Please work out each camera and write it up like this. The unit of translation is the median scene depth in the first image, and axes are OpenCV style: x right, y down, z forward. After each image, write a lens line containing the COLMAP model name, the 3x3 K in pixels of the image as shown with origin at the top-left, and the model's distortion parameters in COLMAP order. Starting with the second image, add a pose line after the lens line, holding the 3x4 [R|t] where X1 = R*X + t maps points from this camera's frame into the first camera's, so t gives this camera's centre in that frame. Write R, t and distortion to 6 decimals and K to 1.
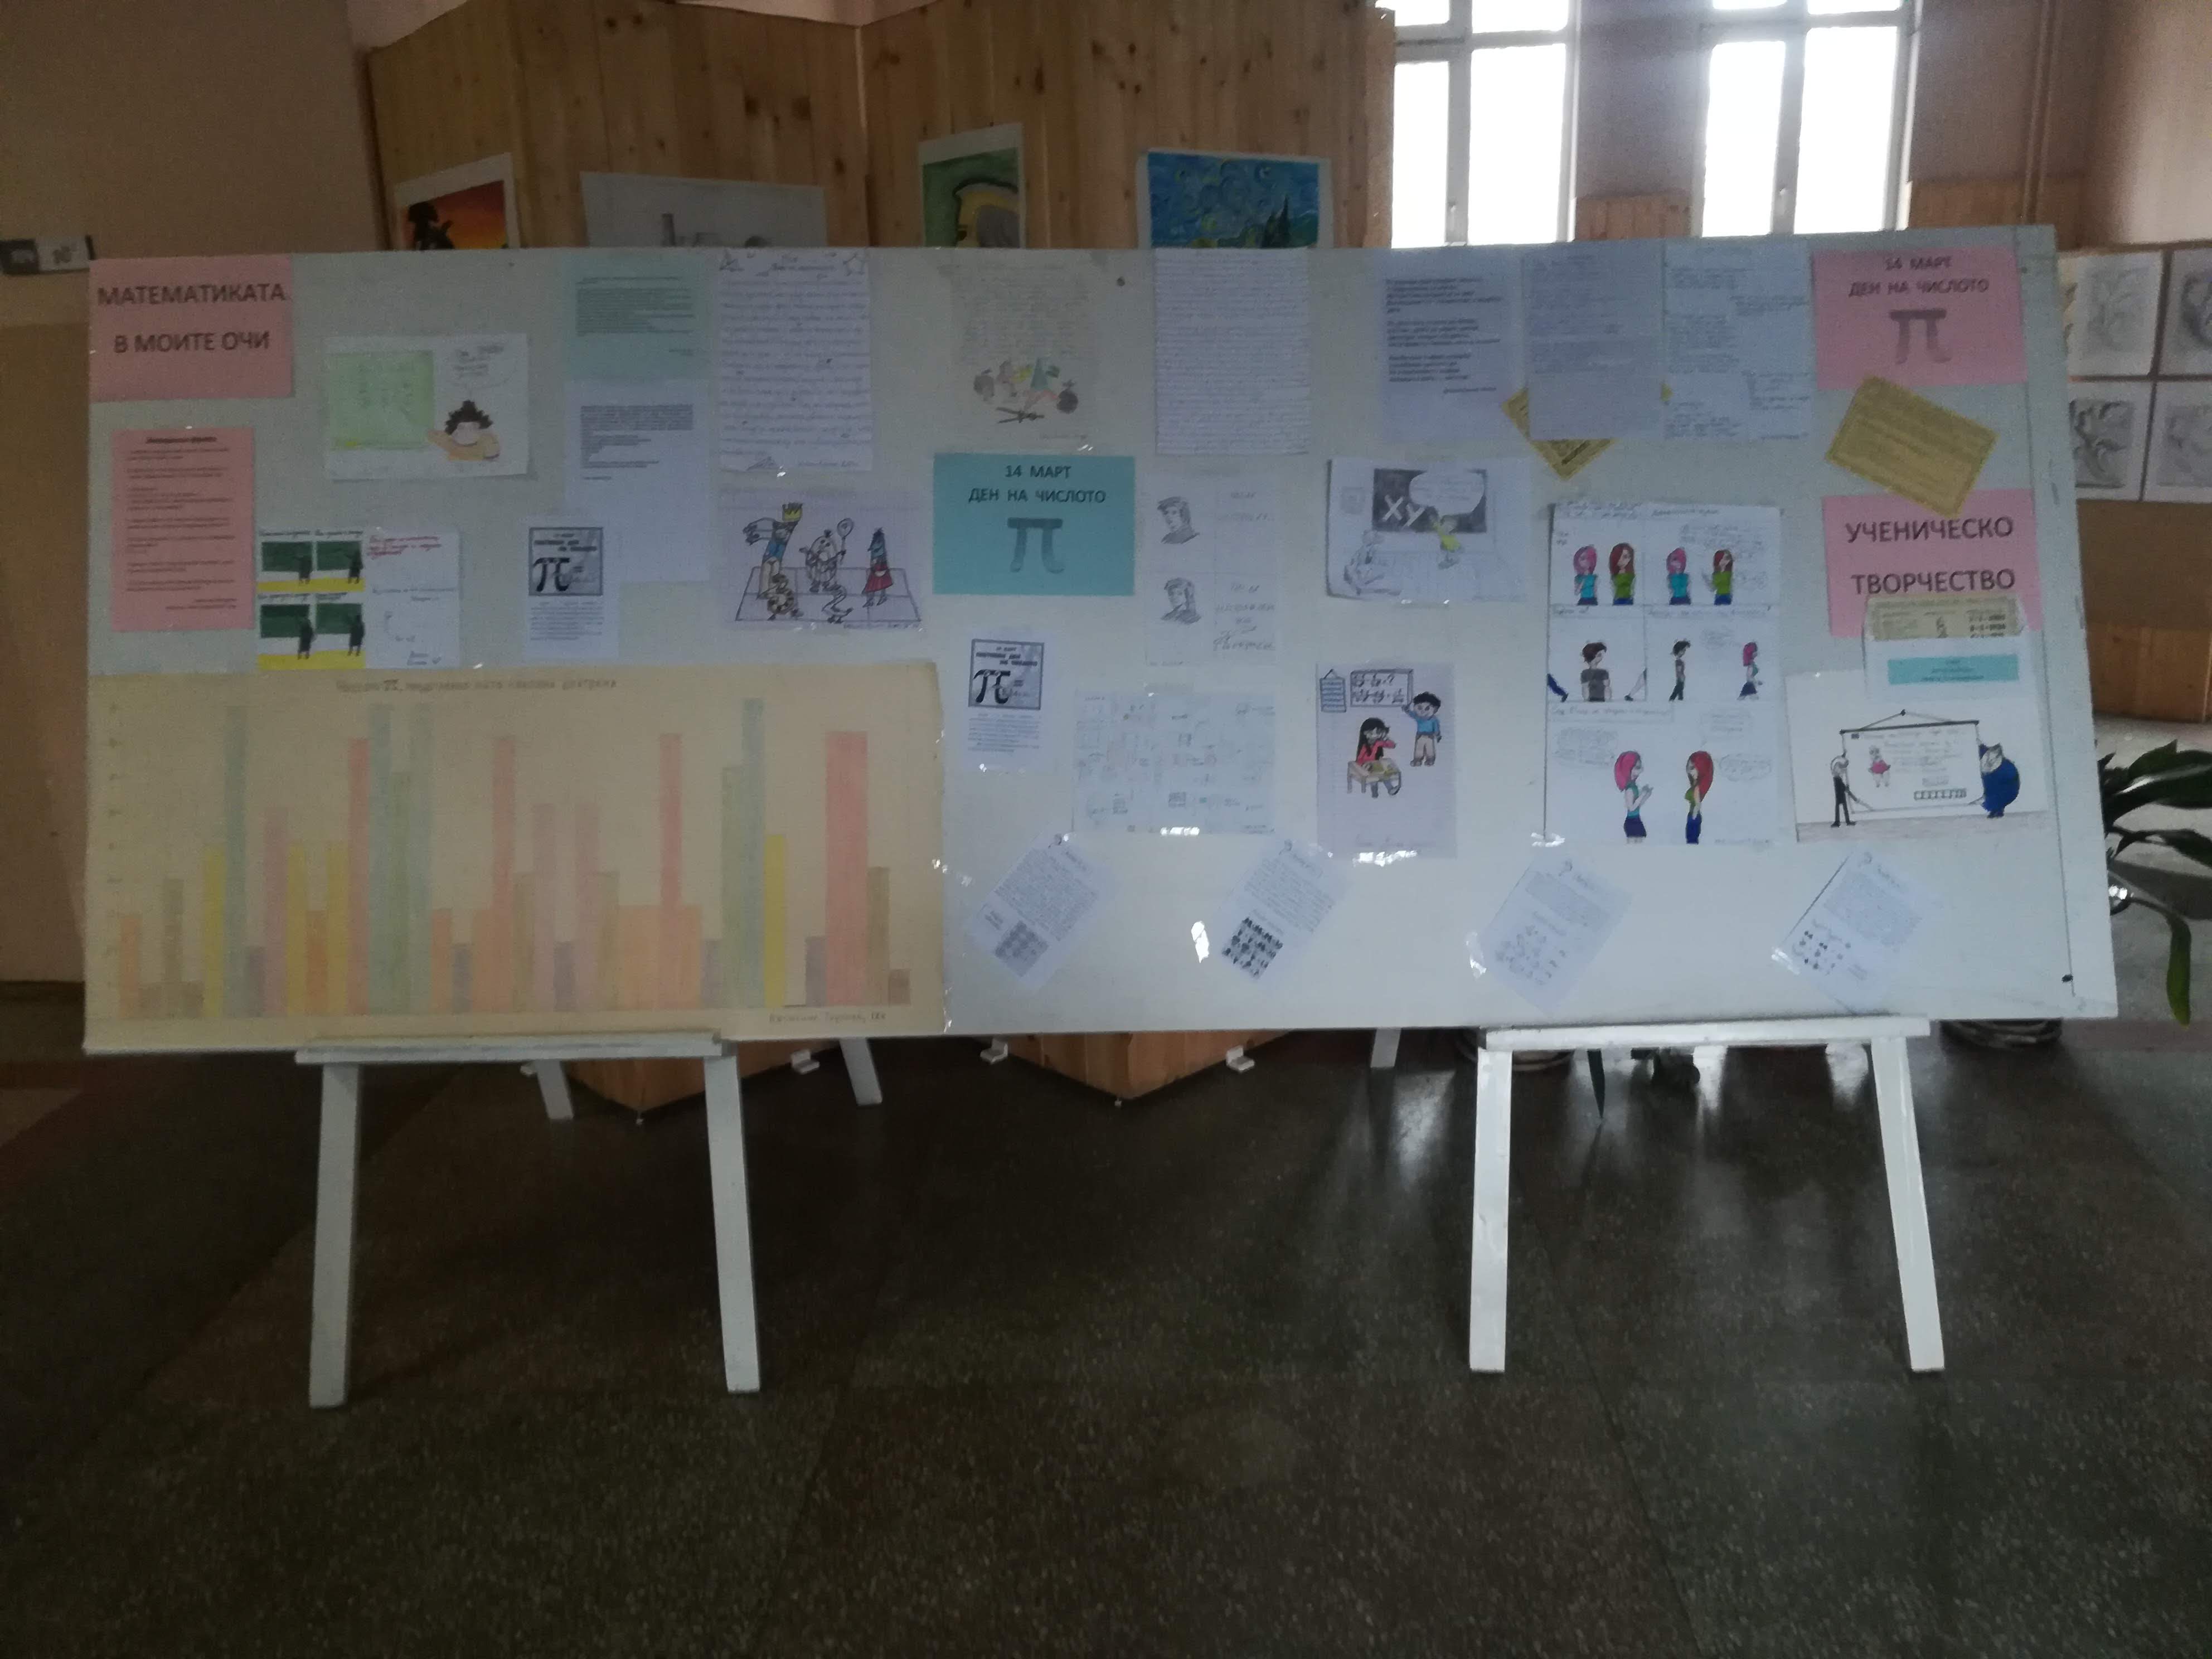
lens RADIAL K [[1670.8, 0, 1100.8], [0, 1670.8, 858.5], [0, 0, 1]] dist [0.052343, -0.071351]
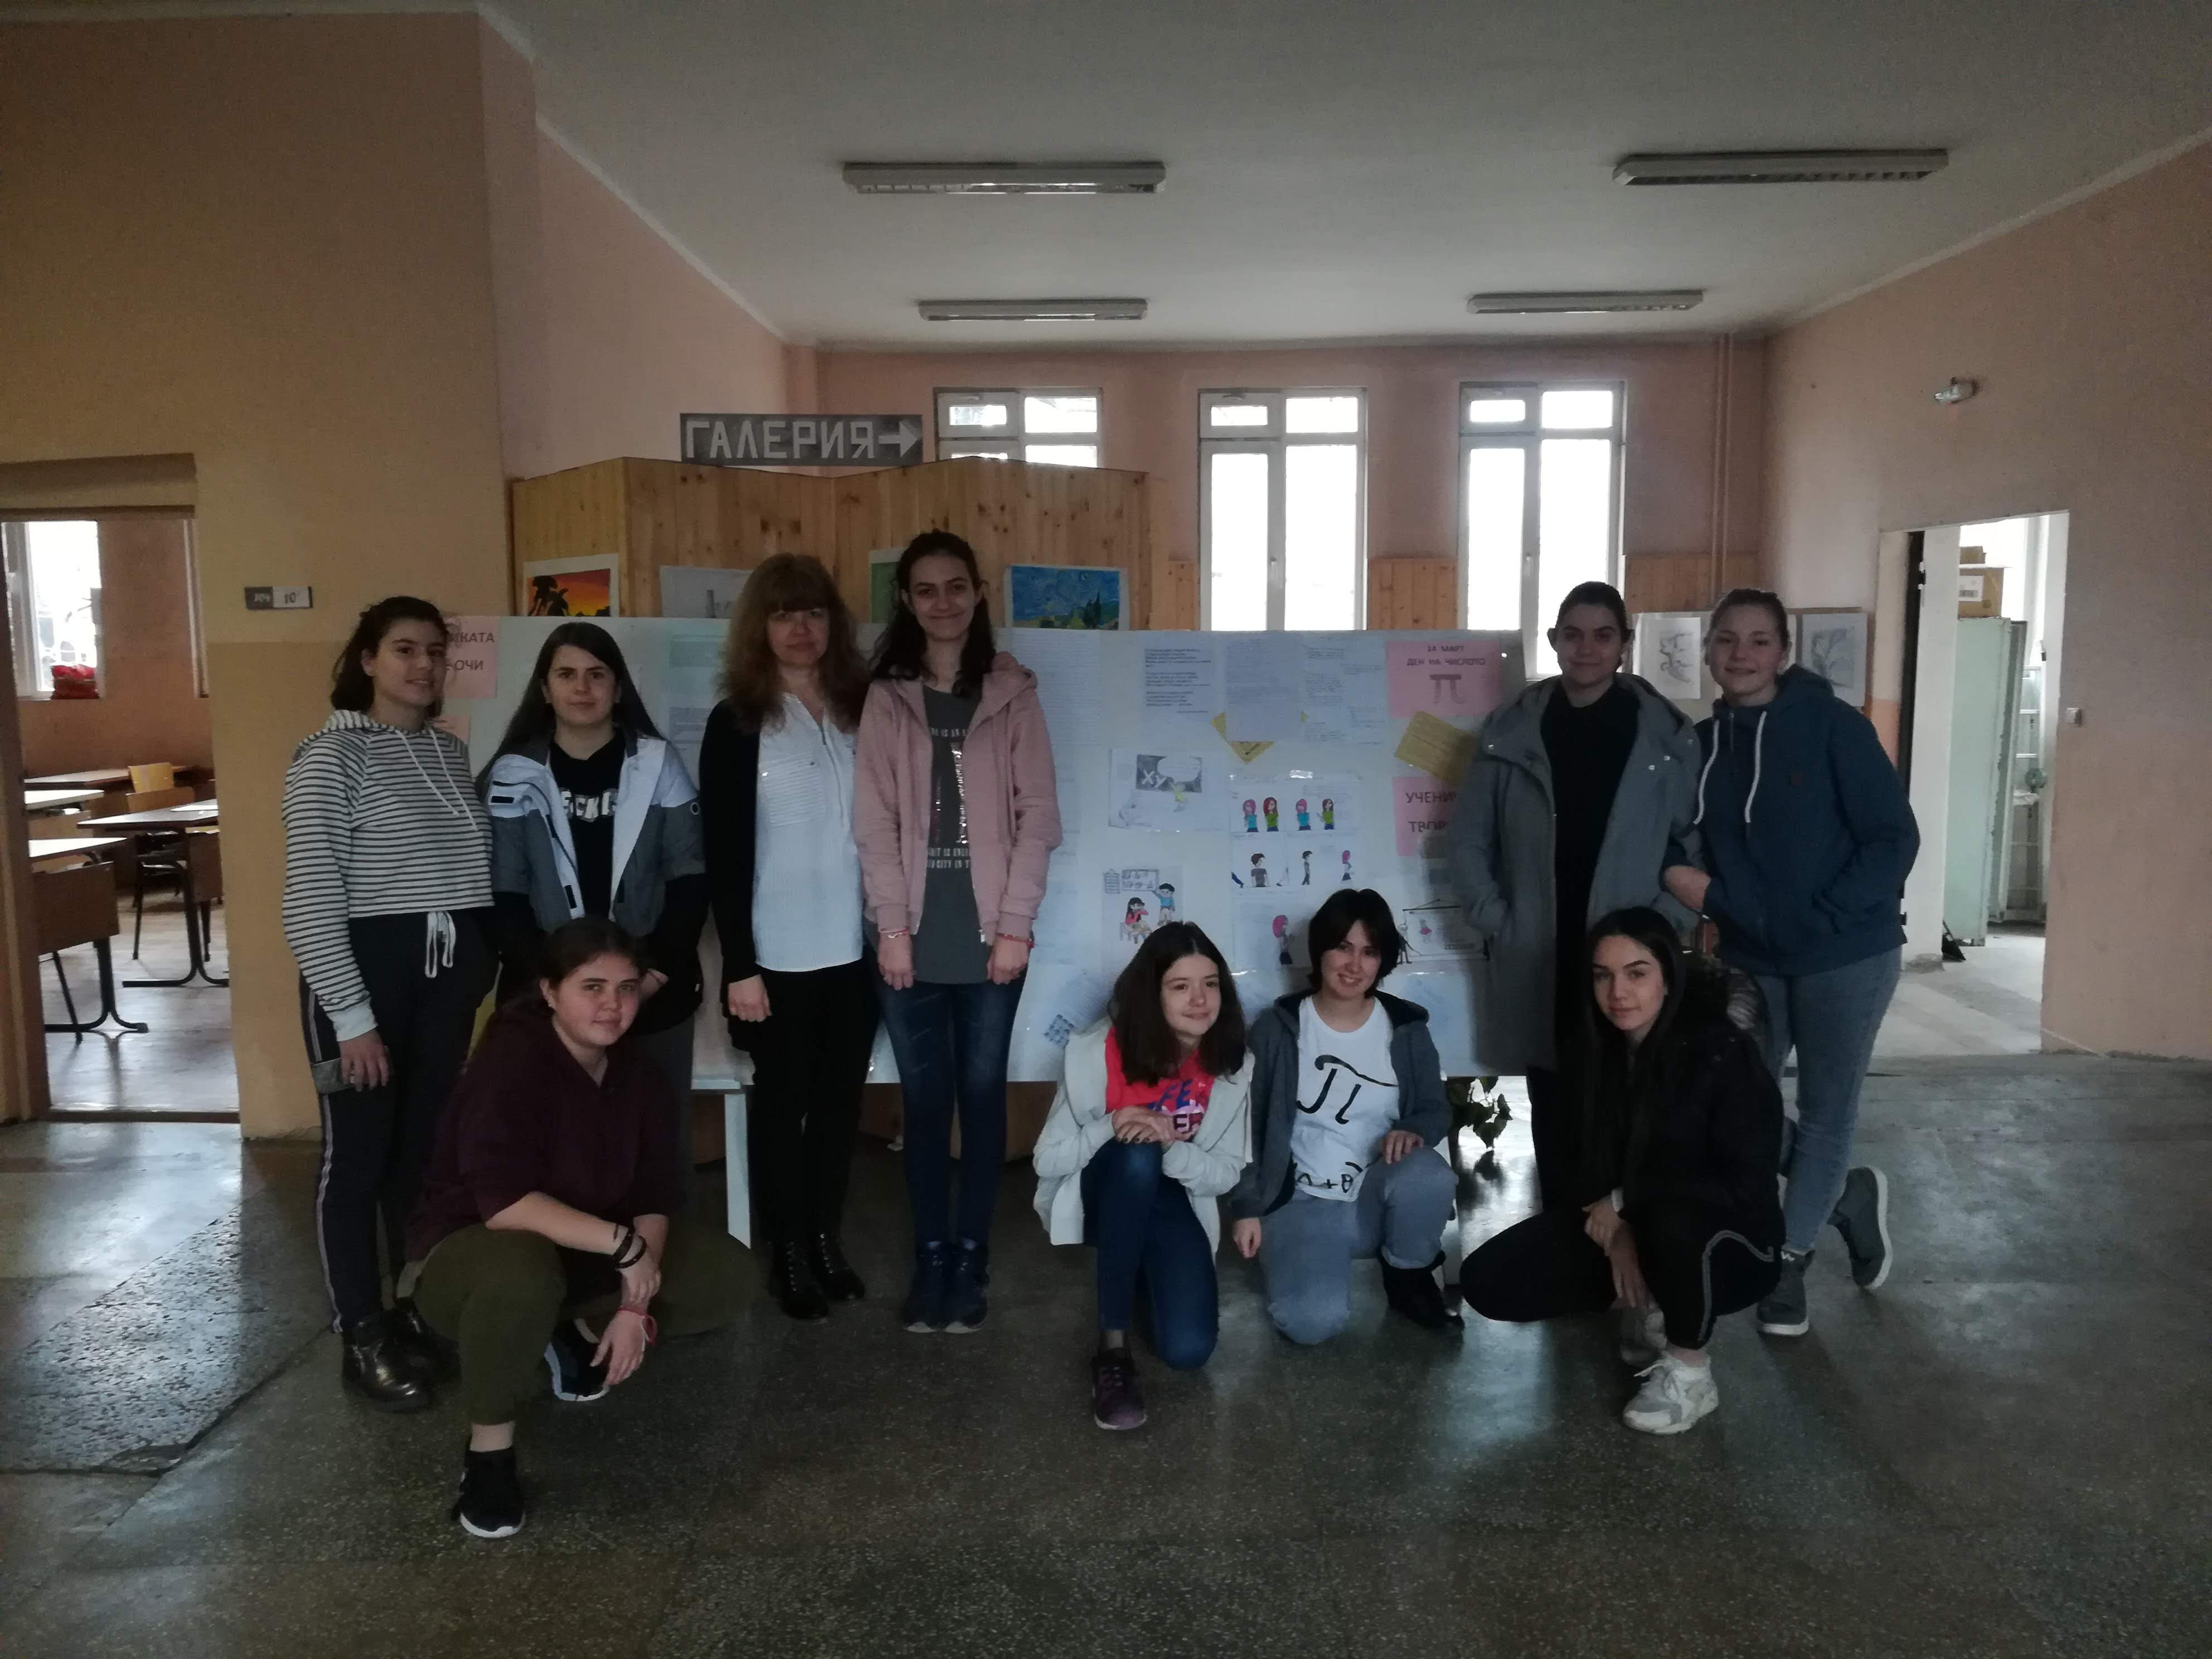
lens RADIAL K [[1670.8, 0, 1100.8], [0, 1670.8, 858.5], [0, 0, 1]] dist [0.052343, -0.071351]
pose [[0.997820, 0.019615, 0.063020, 0.017286], [-0.008621, 0.985372, -0.170201, 0.140198], [-0.065436, 0.169287, 0.983392, -0.565423]]
